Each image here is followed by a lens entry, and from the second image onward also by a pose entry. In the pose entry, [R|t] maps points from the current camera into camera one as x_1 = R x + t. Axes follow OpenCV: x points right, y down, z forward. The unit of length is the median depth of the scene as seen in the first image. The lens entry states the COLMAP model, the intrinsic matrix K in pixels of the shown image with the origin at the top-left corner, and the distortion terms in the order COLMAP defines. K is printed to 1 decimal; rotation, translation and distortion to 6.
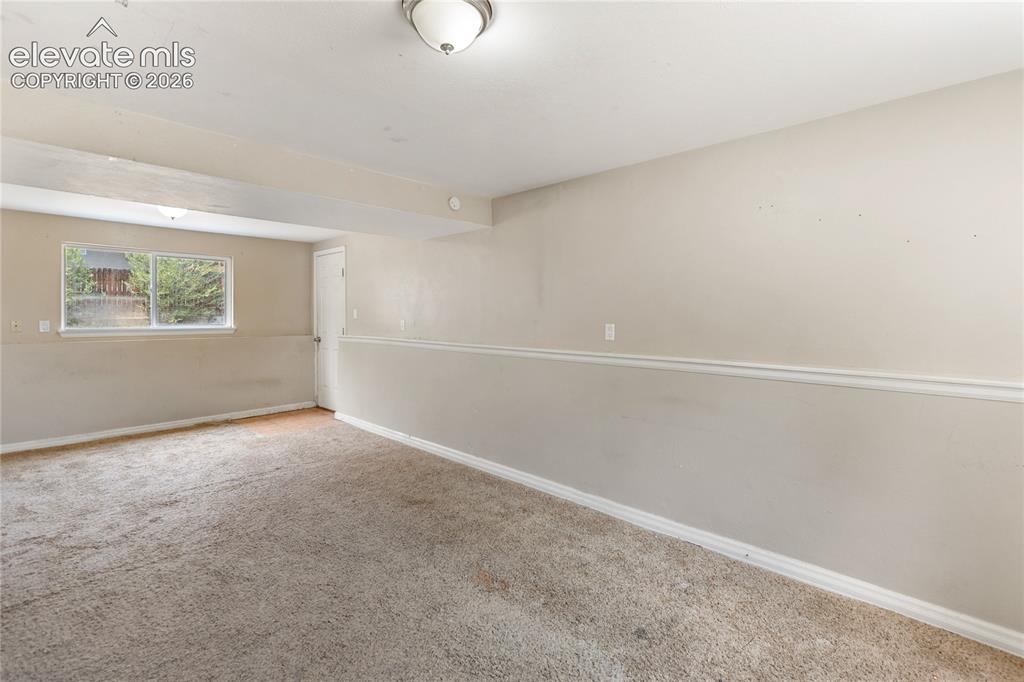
lens RADIAL K [[466.1, 0, 518.1], [0, 466.1, 324.3], [0, 0, 1]] dist [0.002322, 0.000116]
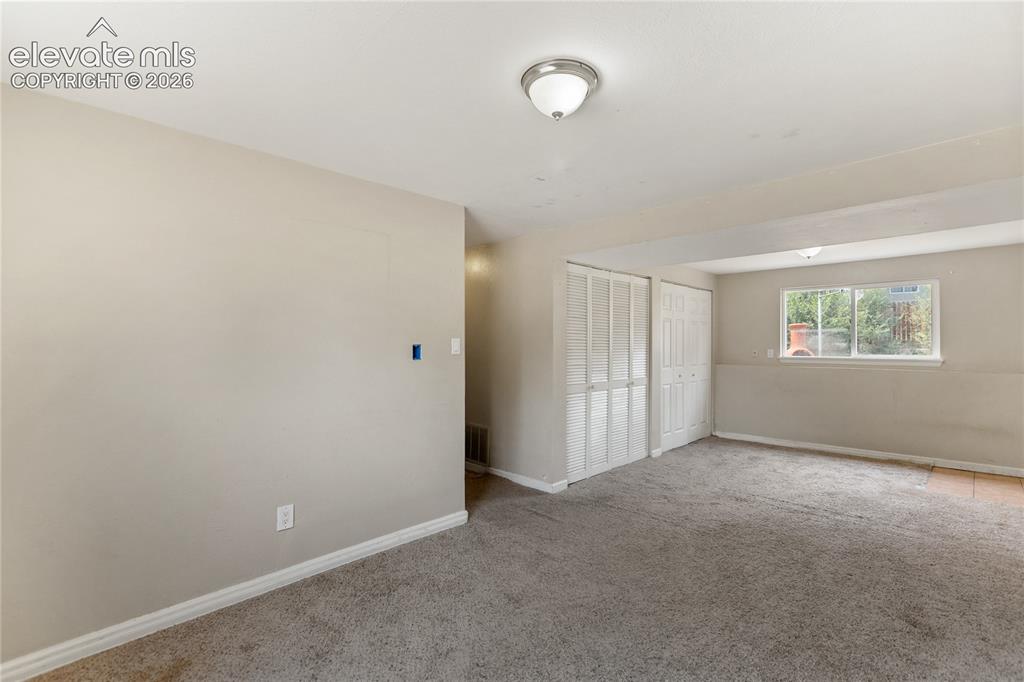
lens RADIAL K [[461.7, 0, 516.6], [0, 461.7, 331.1], [0, 0, 1]] dist [-0.000962, 0.000155]
pose [[-0.025066, -0.036194, -0.999030, 0.461018], [-0.023074, 0.999099, -0.035617, 0.005889], [0.999419, 0.022159, -0.025879, 0.439593]]
